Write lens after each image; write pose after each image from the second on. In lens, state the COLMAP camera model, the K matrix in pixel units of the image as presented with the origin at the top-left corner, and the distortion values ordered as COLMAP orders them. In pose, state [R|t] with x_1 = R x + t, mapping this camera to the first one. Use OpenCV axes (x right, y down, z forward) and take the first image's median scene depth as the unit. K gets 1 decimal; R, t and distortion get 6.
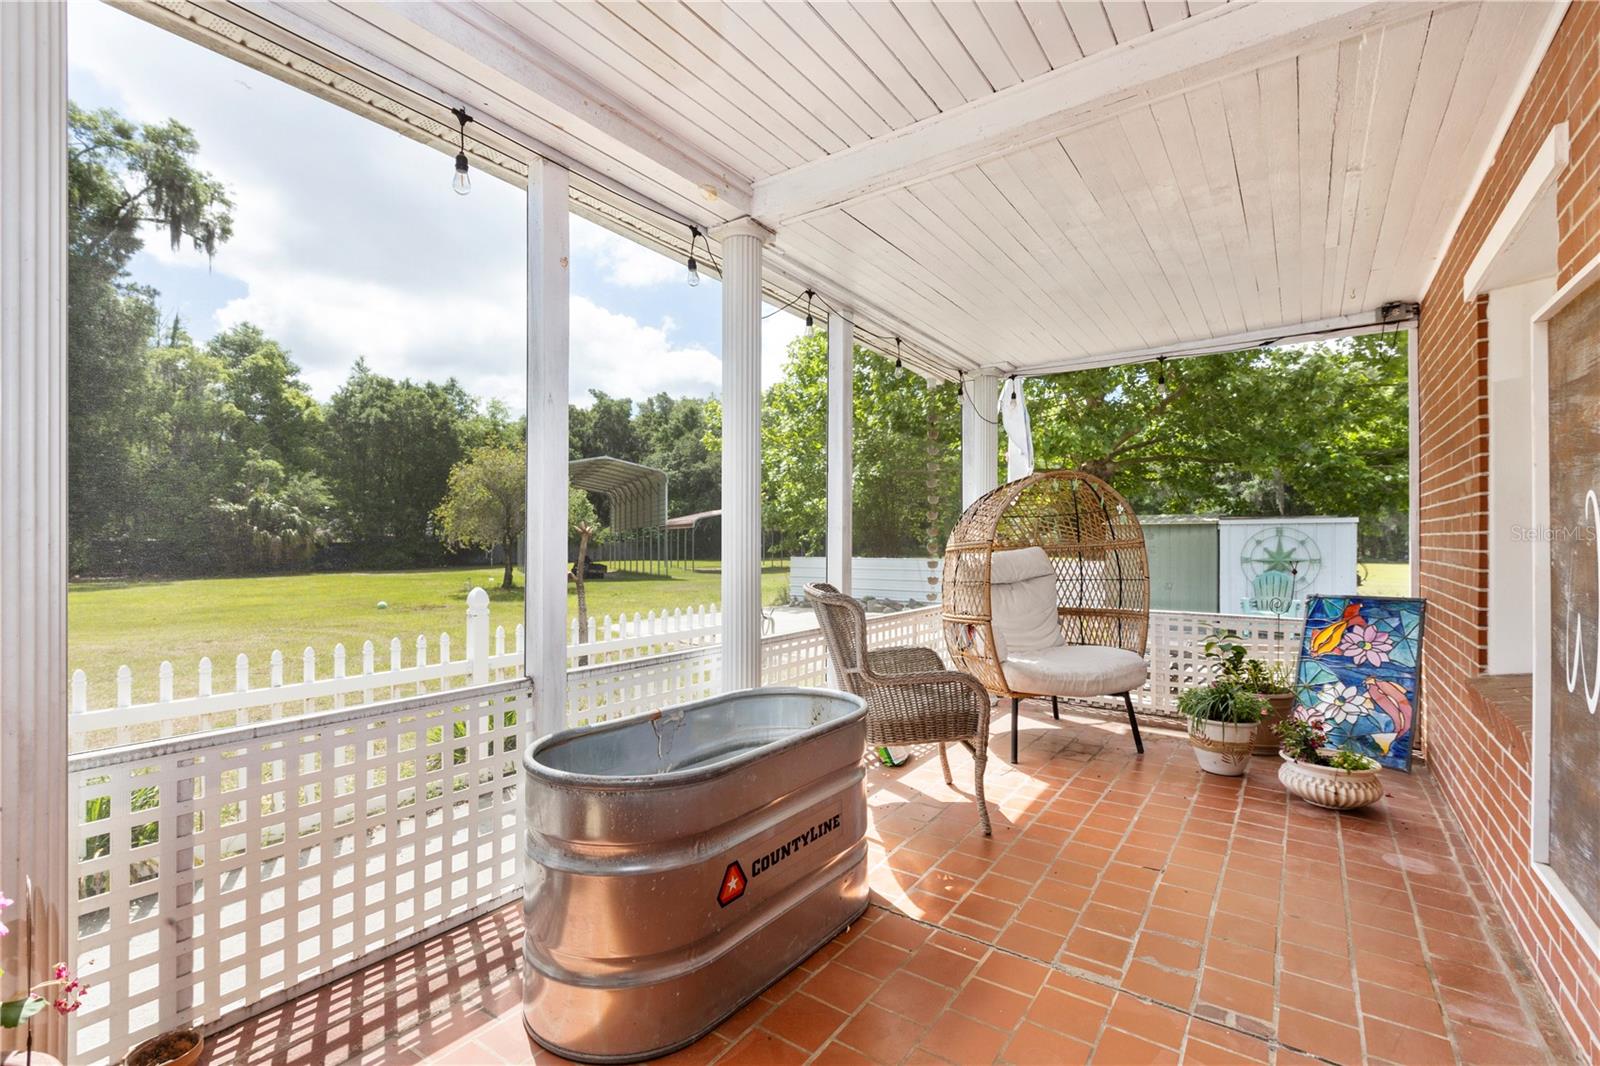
lens RADIAL K [[724.2, 0, 793.6], [0, 724.2, 540.5], [0, 0, 1]] dist [0.001025, -0.000214]
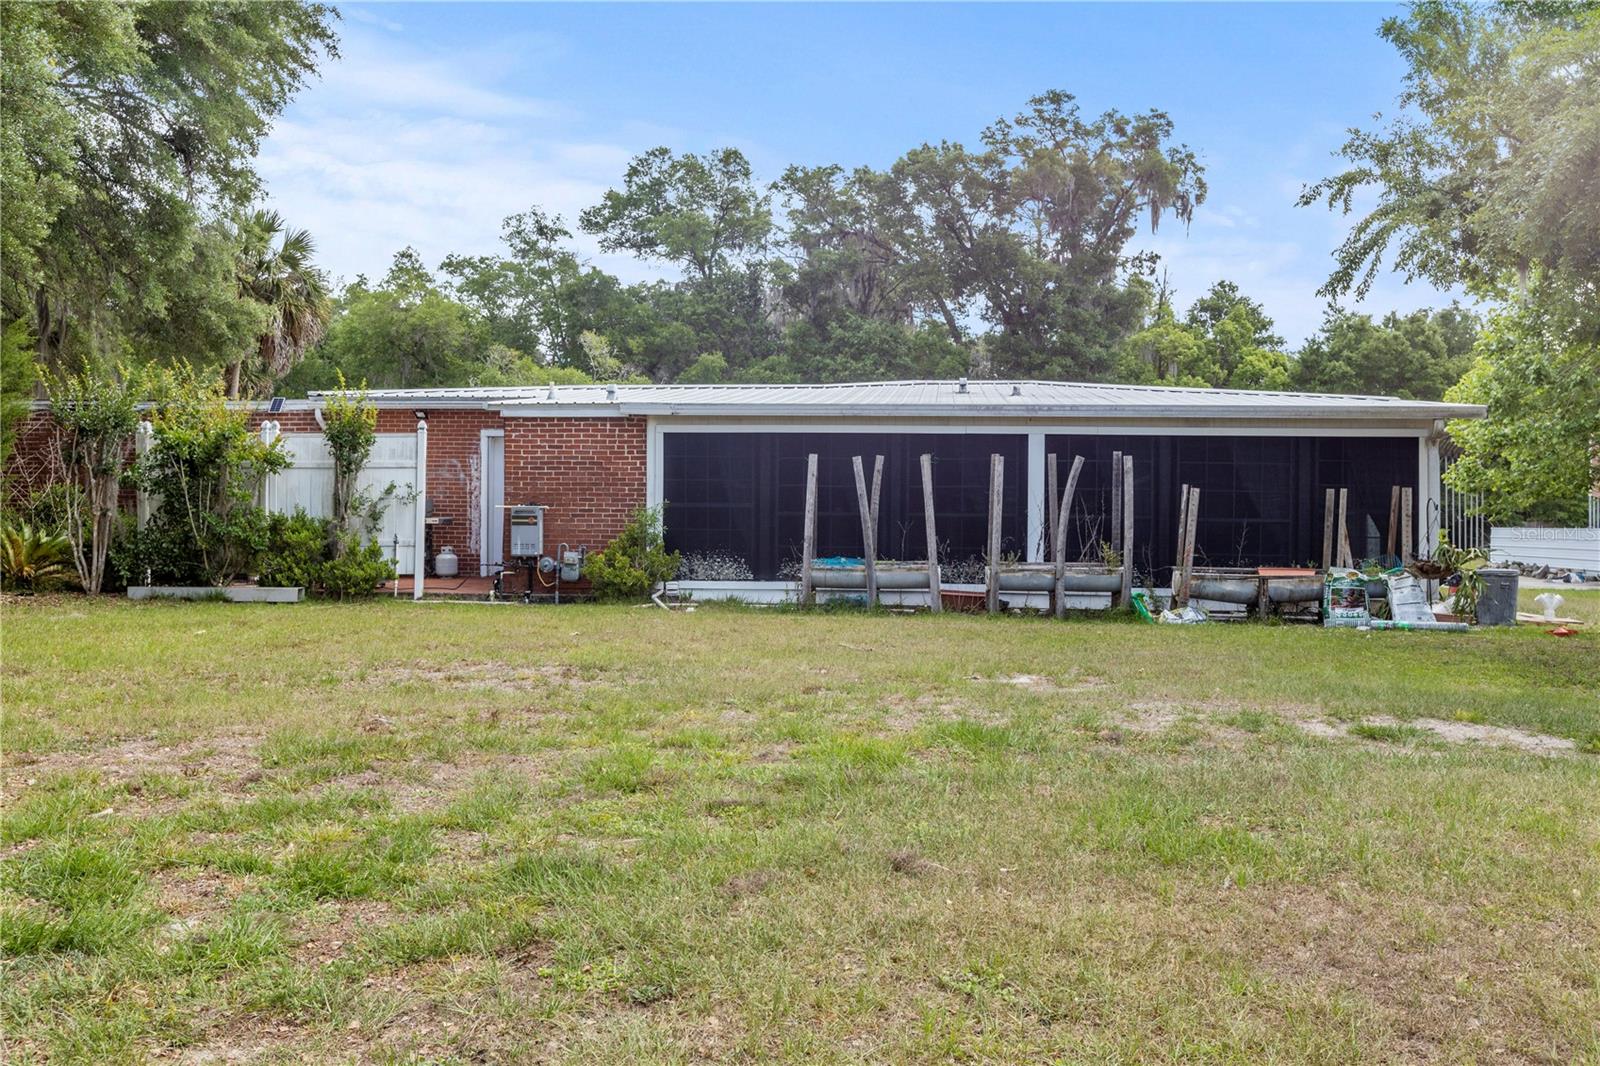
lens RADIAL K [[1393.8, 0, 797.9], [0, 1393.8, 525.7], [0, 0, 1]] dist [-0.007764, -0.000269]
pose [[0.506442, 0.020827, -0.862022, 0.514829], [-0.012819, 0.999780, 0.016624, -0.008918], [0.862179, 0.002631, 0.506598, -0.374841]]
